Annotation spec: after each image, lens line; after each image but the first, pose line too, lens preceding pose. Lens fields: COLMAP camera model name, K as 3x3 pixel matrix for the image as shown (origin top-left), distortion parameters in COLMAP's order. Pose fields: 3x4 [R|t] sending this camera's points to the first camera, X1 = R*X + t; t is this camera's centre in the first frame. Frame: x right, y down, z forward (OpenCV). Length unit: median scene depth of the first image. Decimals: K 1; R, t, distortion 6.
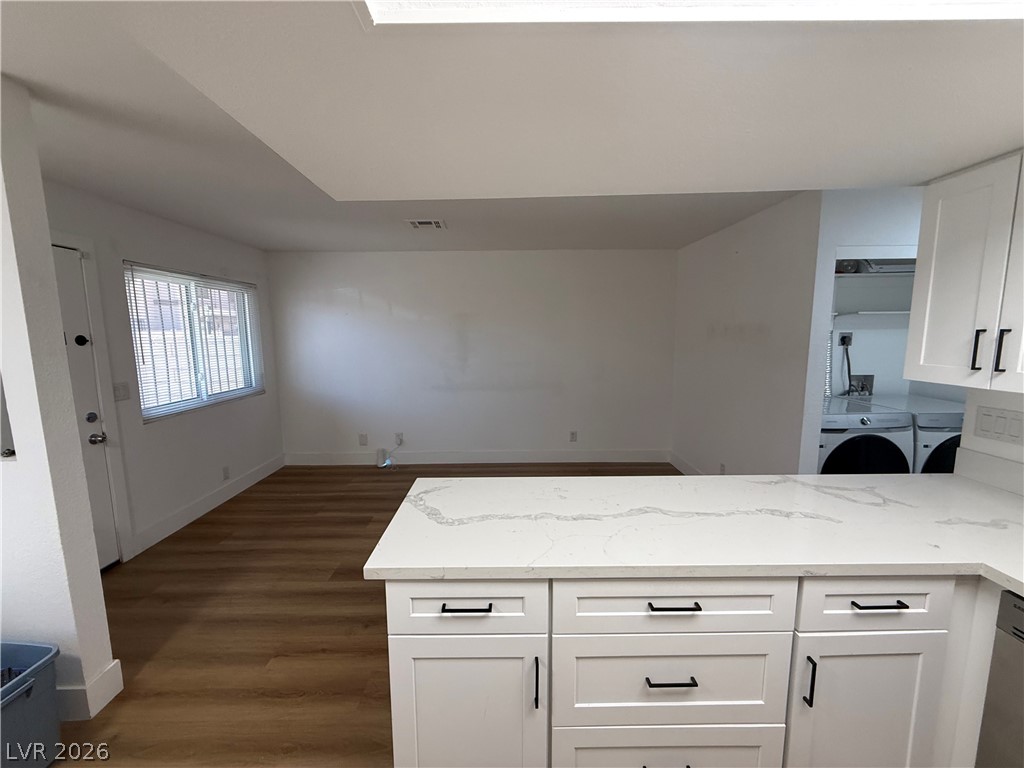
lens RADIAL K [[408.2, 0, 508.3], [0, 408.2, 384.4], [0, 0, 1]] dist [-0.000282, 0.000276]
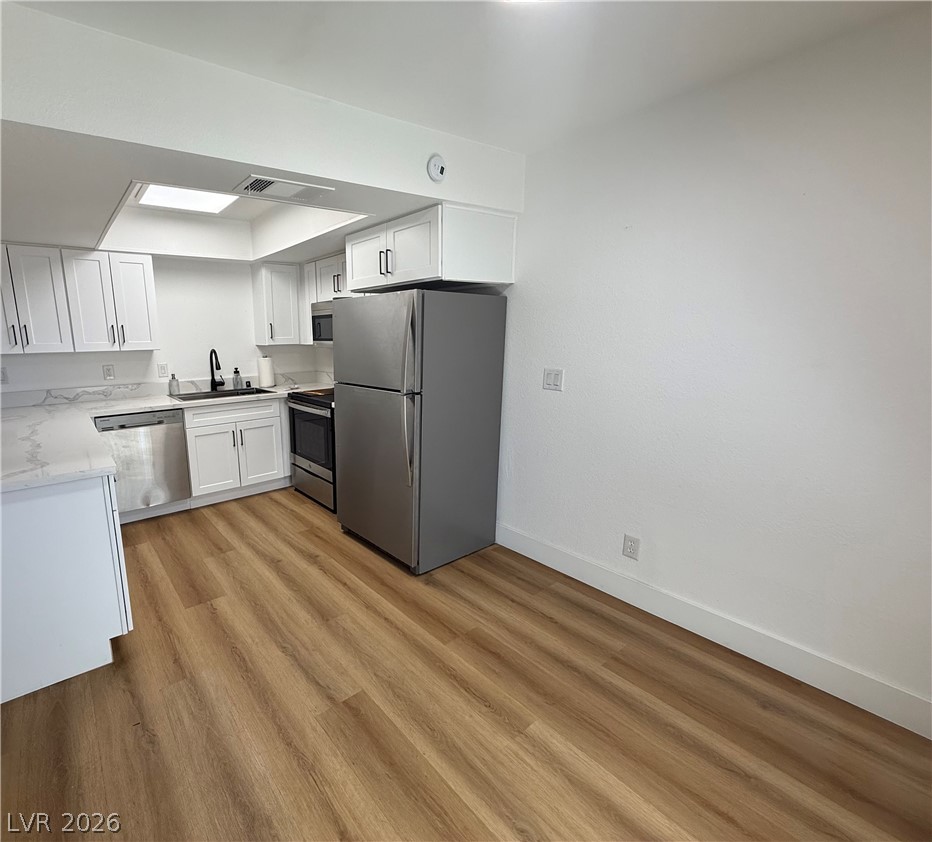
lens RADIAL K [[447.6, 0, 365.9], [0, 447.6, 421.9], [0, 0, 1]] dist [0.000990, -0.000388]
pose [[-0.572903, -0.142543, 0.807133, -0.891692], [0.124582, 0.958174, 0.257647, -0.013054], [-0.810100, 0.248161, -0.531182, 0.432708]]
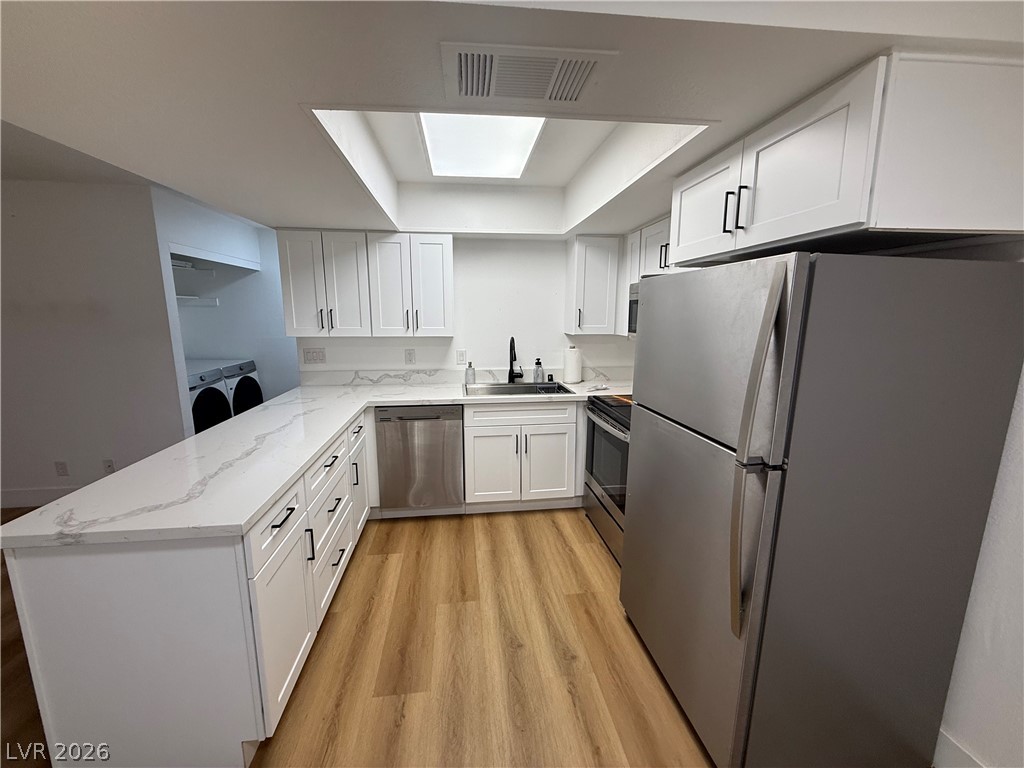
lens RADIAL K [[408.2, 0, 509.2], [0, 408.2, 384.4], [0, 0, 1]] dist [-0.000282, 0.000276]
pose [[-0.122727, -0.164670, 0.978684, -0.566350], [0.124456, 0.975800, 0.179791, -0.005949], [-0.984606, 0.143868, -0.099262, 0.143820]]
